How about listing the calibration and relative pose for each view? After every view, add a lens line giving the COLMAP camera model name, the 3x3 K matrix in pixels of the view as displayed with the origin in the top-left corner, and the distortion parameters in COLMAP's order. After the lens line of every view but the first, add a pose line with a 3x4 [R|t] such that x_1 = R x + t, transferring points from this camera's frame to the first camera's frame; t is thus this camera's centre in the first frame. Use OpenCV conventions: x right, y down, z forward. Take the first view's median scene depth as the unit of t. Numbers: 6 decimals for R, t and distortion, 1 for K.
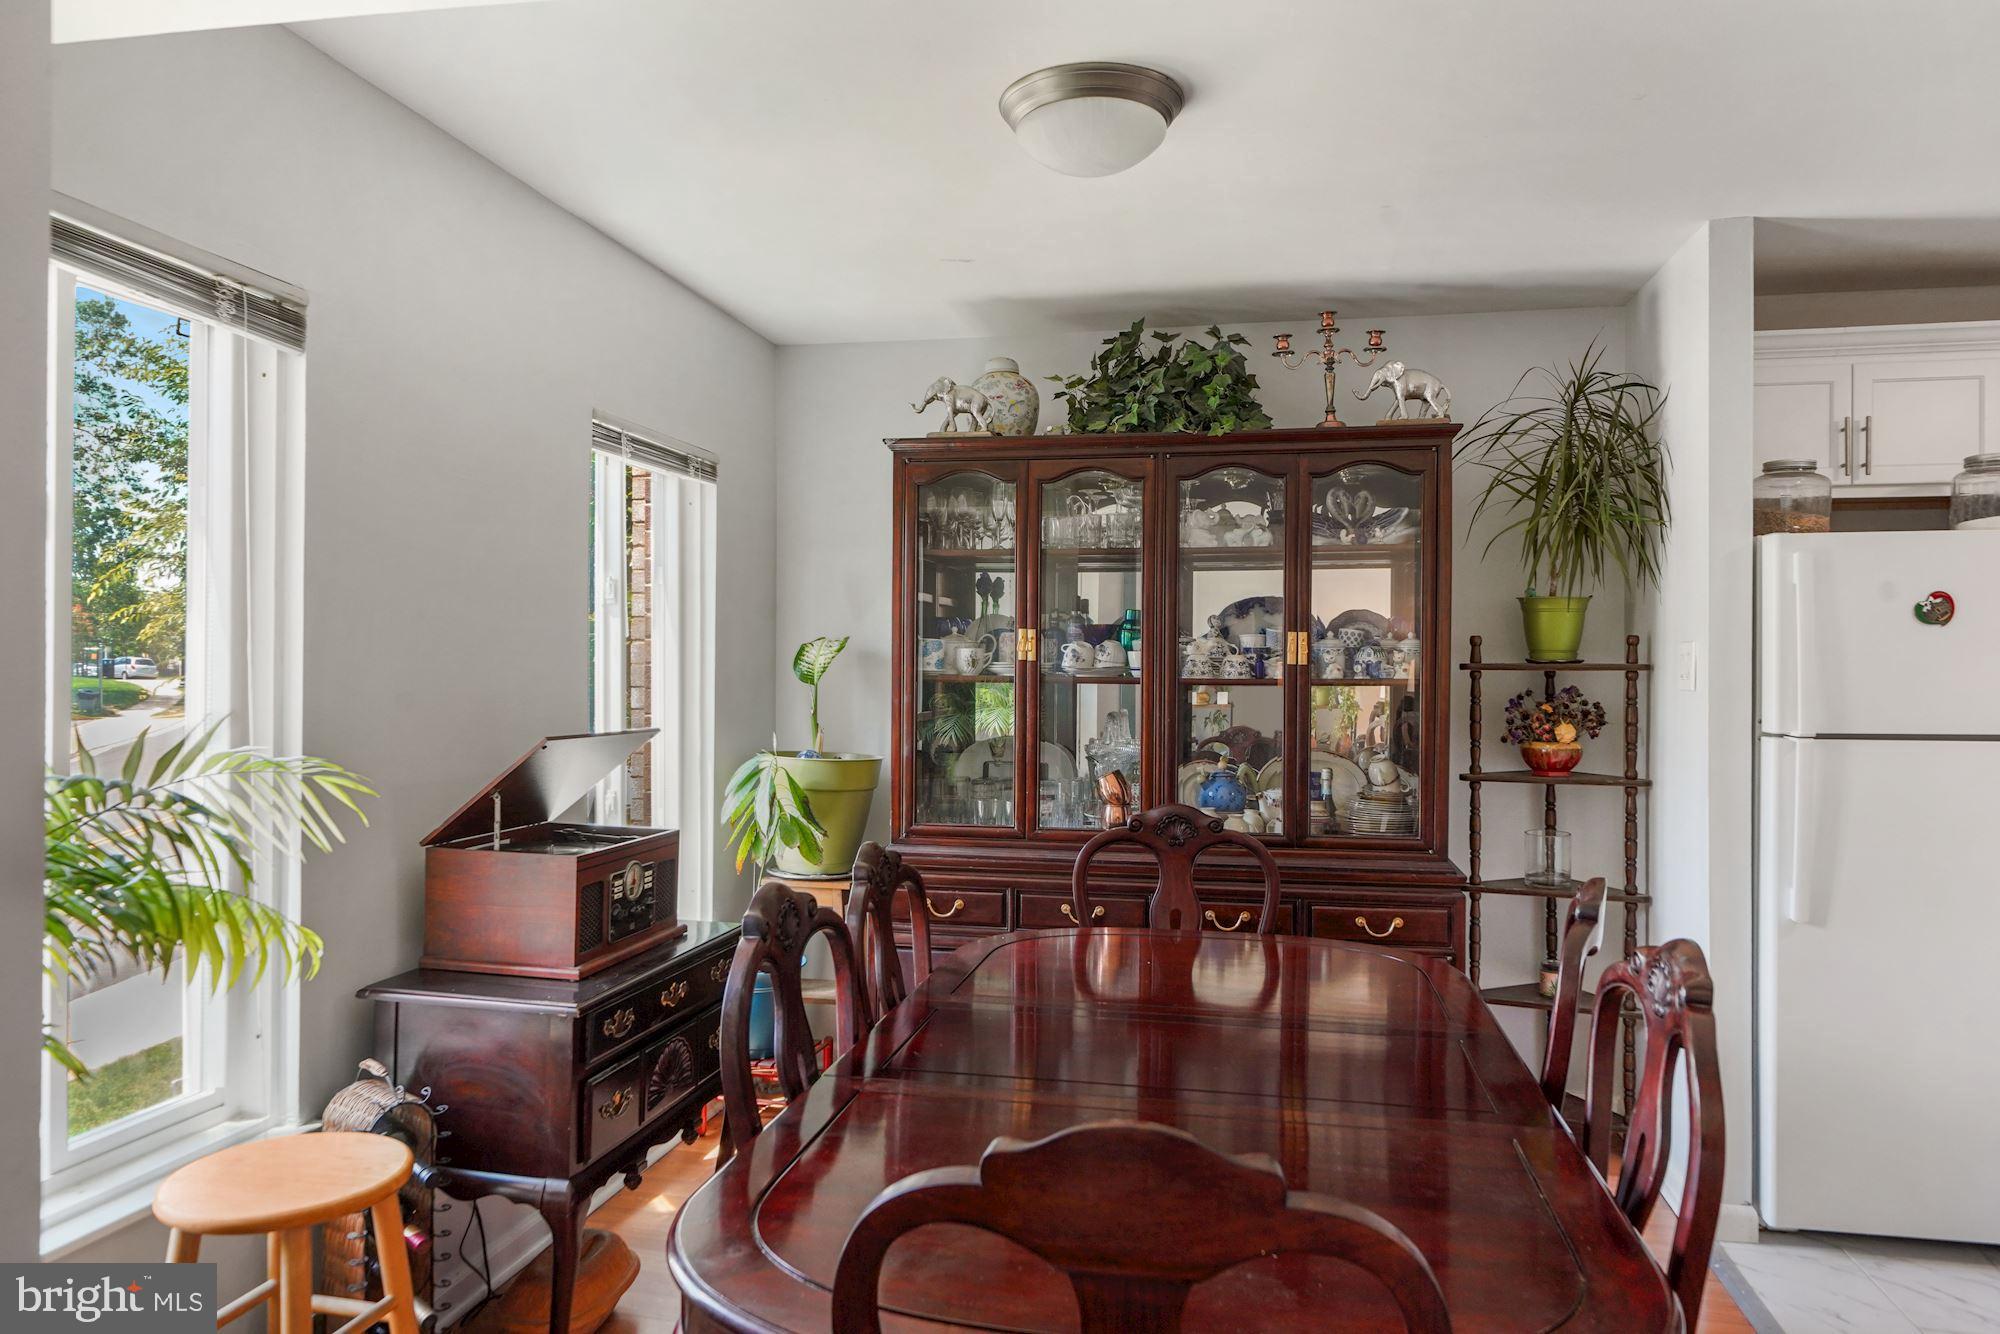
lens RADIAL K [[1296.4, 0, 1000.0], [0, 1296.4, 667.0], [0, 0, 1]] dist [0.002430, 0.000738]
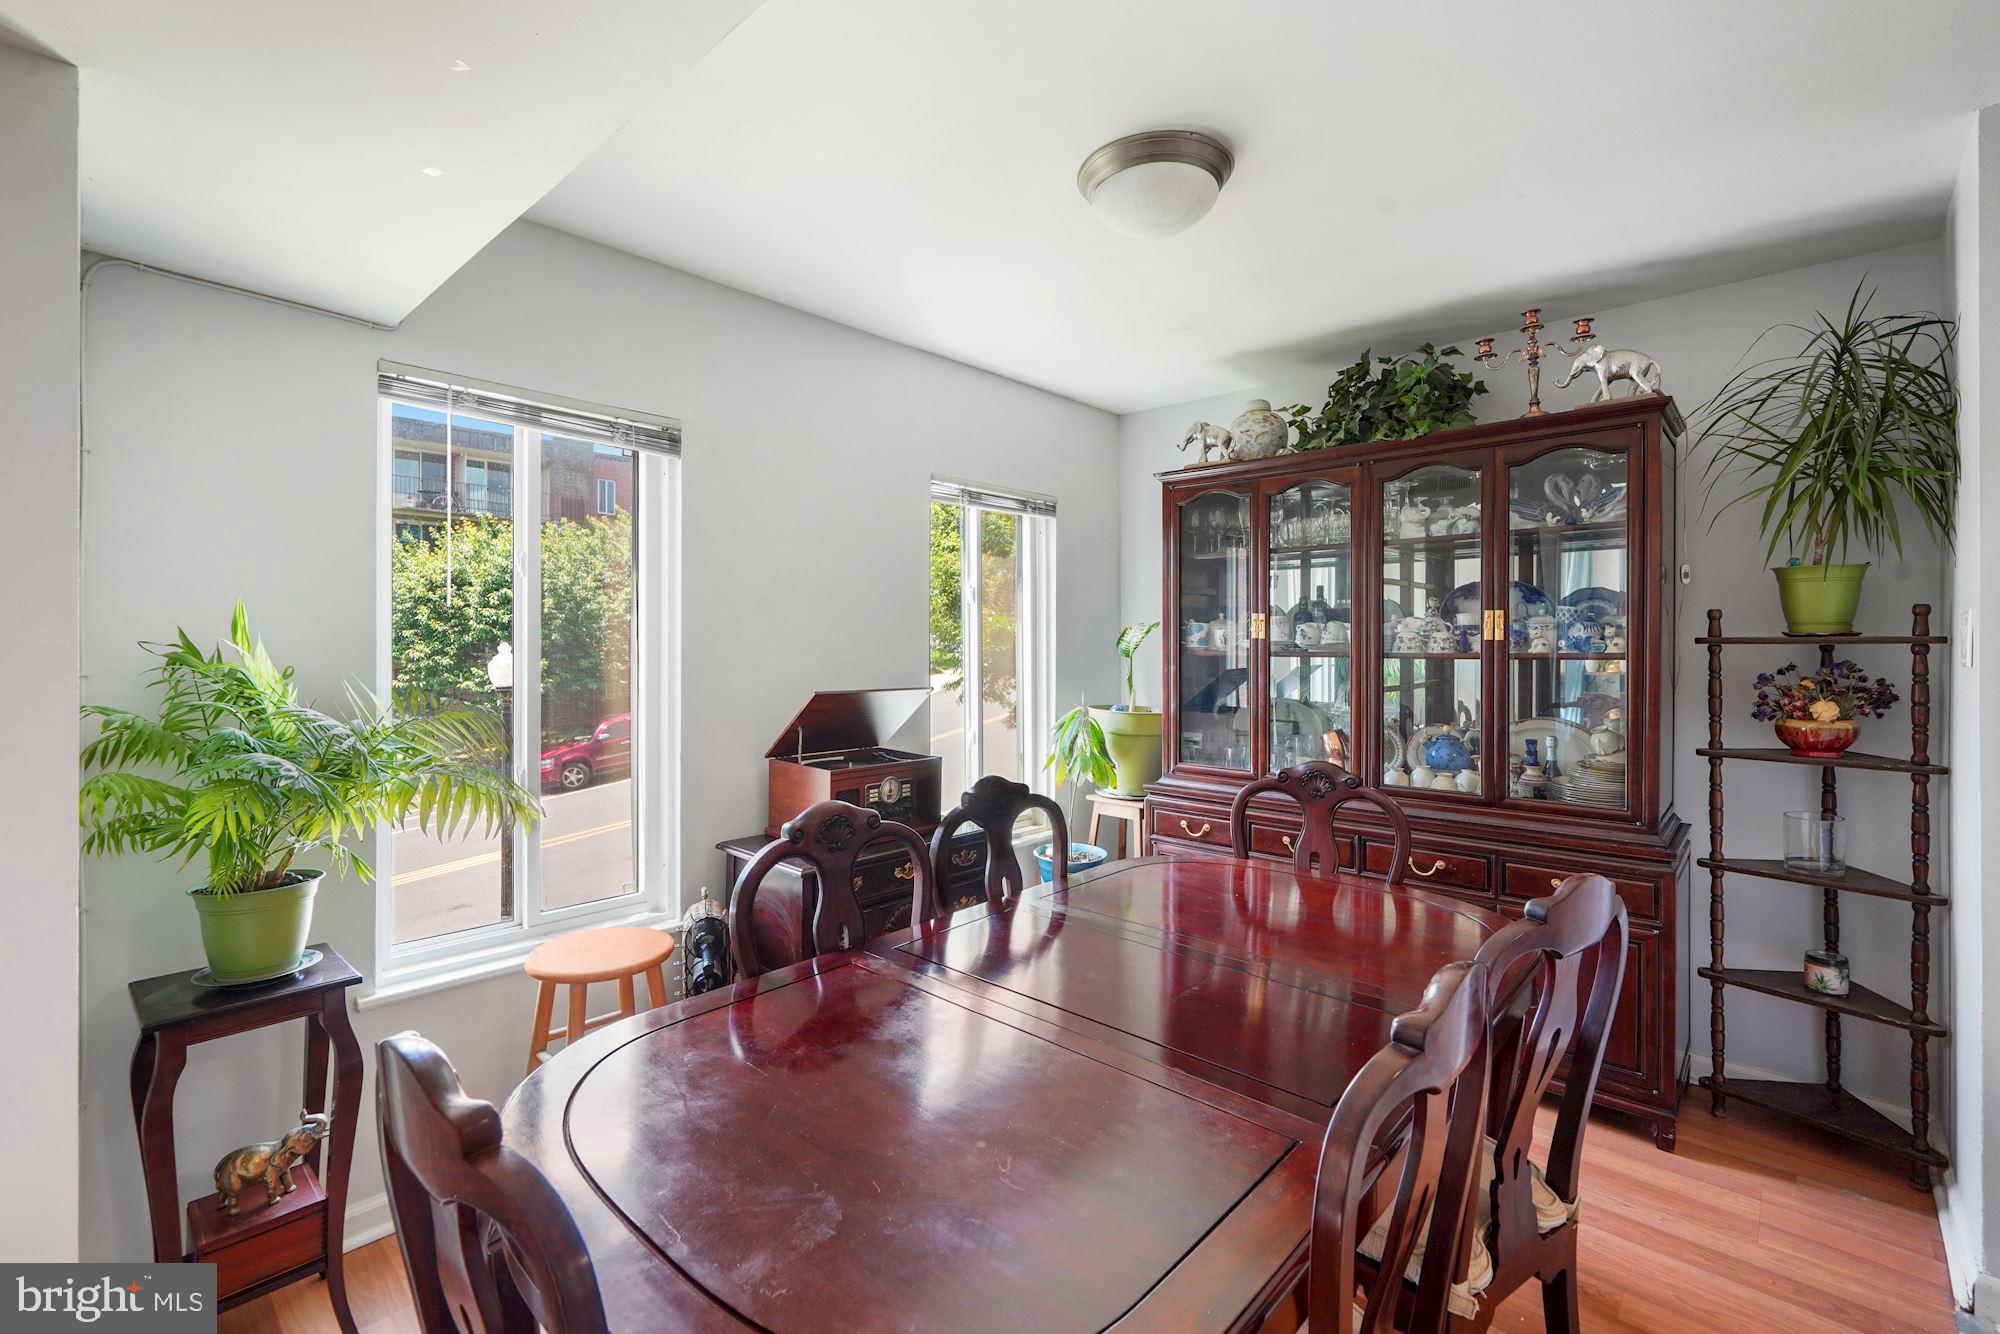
lens RADIAL K [[869.1, 0, 999.3], [0, 869.1, 648.4], [0, 0, 1]] dist [-0.000451, -0.000218]
pose [[0.857680, -0.003855, -0.514170, 0.241975], [0.005907, 0.999980, 0.002355, 0.000868], [0.514151, -0.005057, 0.857685, 0.155235]]
